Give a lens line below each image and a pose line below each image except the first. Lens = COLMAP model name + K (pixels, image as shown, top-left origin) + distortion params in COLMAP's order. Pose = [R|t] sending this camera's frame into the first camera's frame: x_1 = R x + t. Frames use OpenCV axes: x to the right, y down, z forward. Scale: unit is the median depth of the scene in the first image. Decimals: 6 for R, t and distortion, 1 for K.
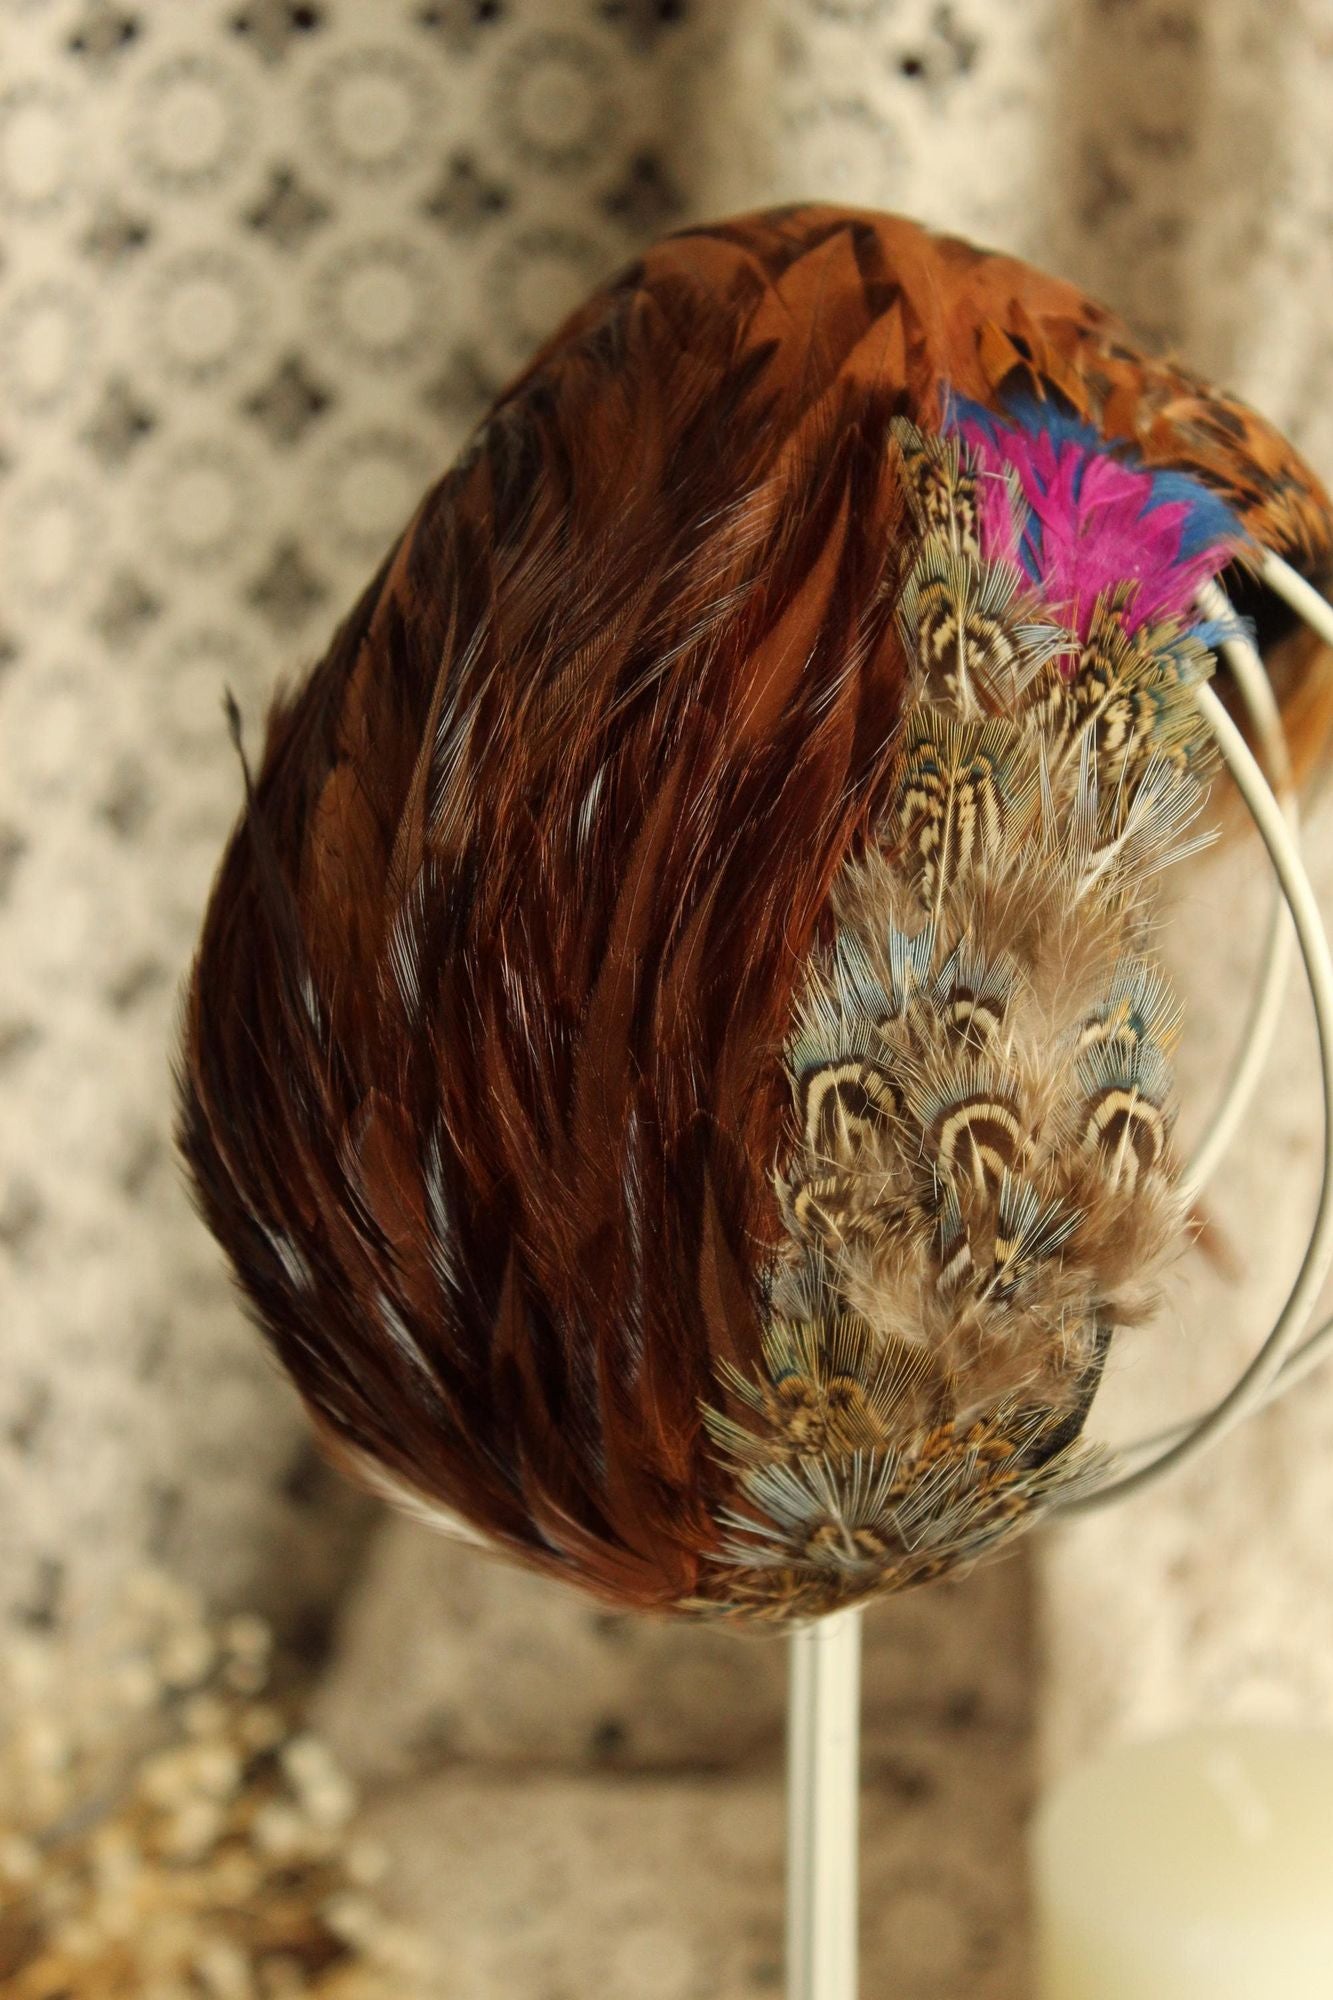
lens RADIAL K [[4693.1, 0, 666.5], [0, 4693.1, 1000.0], [0, 0, 1]] dist [0.072956, 0.104647]
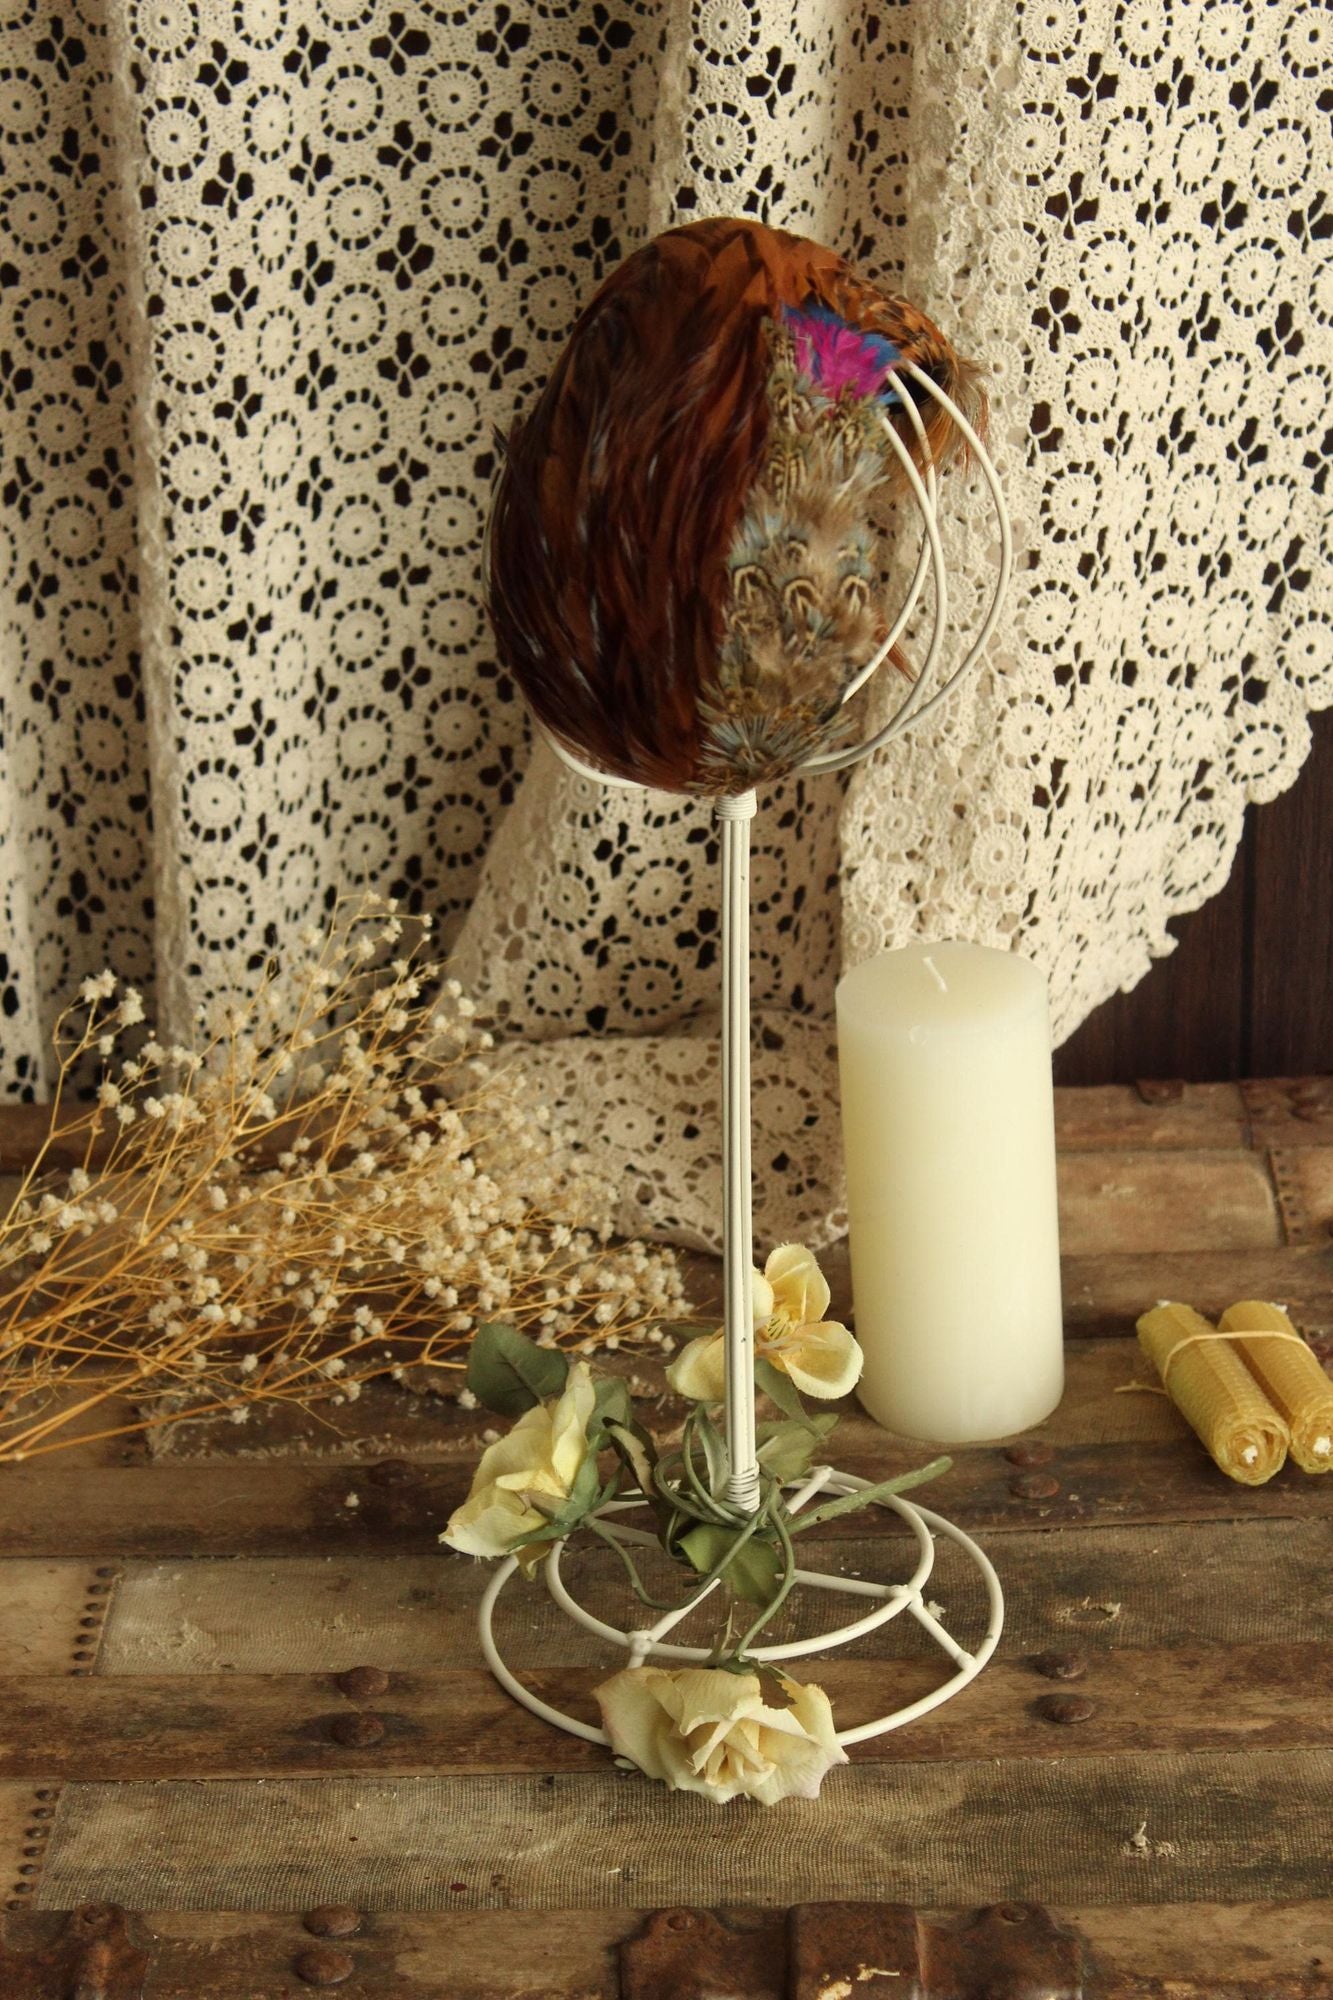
lens RADIAL K [[4693.1, 0, 666.5], [0, 4693.1, 1000.0], [0, 0, 1]] dist [0.072956, 0.104647]
pose [[0.999212, -0.018815, 0.034935, -0.103106], [0.016691, 0.998051, 0.060130, 0.095787], [-0.035998, -0.059500, 0.997579, -1.618890]]
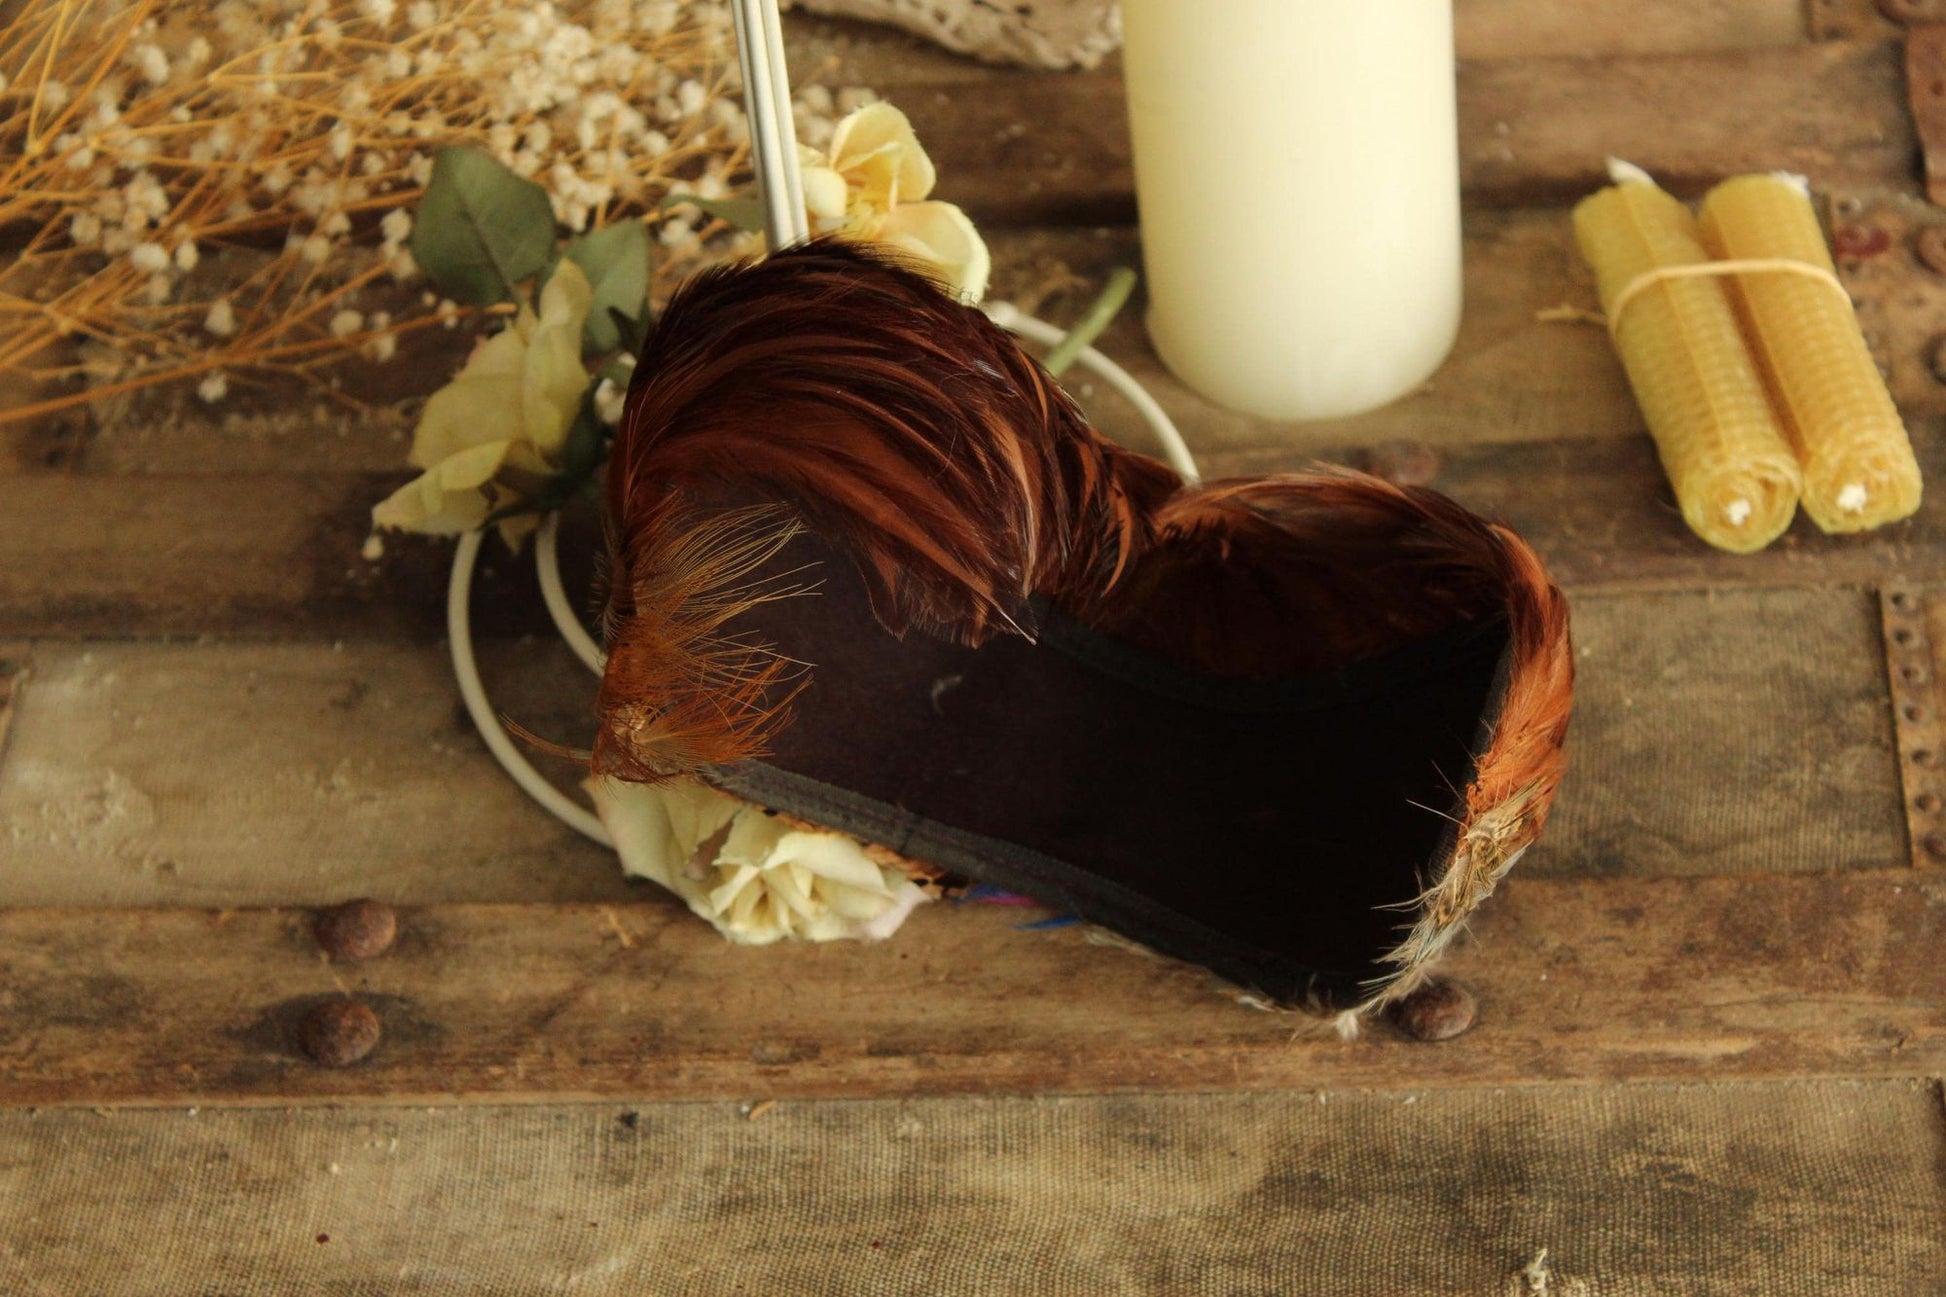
lens RADIAL K [[4566.4, 0, 973.3], [0, 4566.4, 692.4], [0, 0, 1]] dist [0.072956, 0.104647]
pose [[0.999322, -0.033695, -0.014825, 0.090517], [0.036809, 0.909354, 0.414391, -0.165524], [-0.000482, -0.414656, 0.909978, -0.325675]]
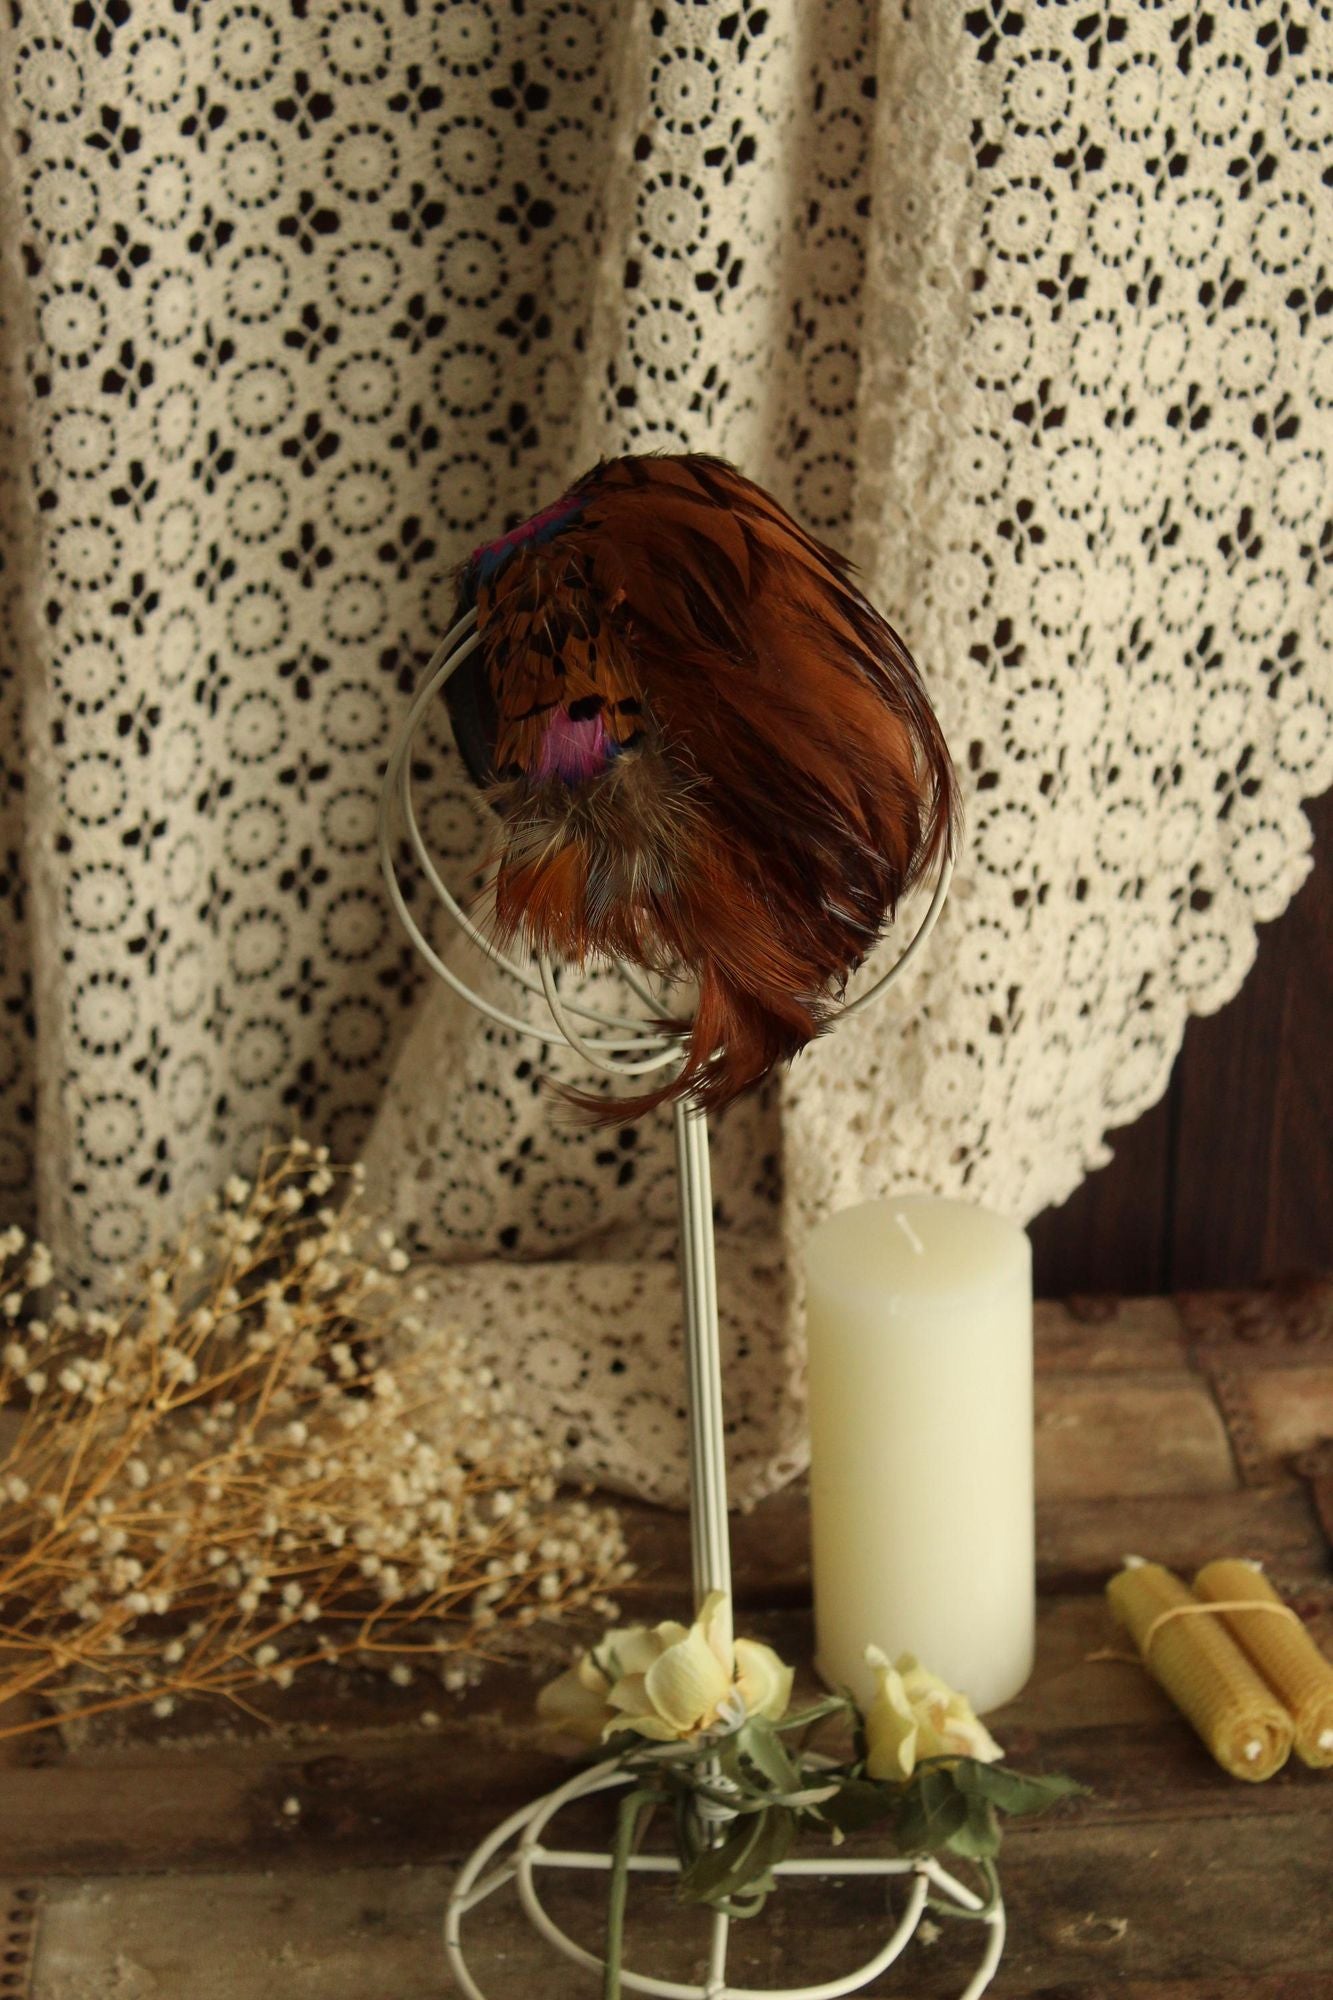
lens RADIAL K [[4420.2, 0, 675.9], [0, 4420.2, 999.4], [0, 0, 1]] dist [0.052349, 0.221265]
pose [[0.993645, -0.024288, 0.109905, -0.268061], [0.016609, 0.997391, 0.070254, -0.081562], [-0.111325, -0.067982, 0.991456, -1.209728]]
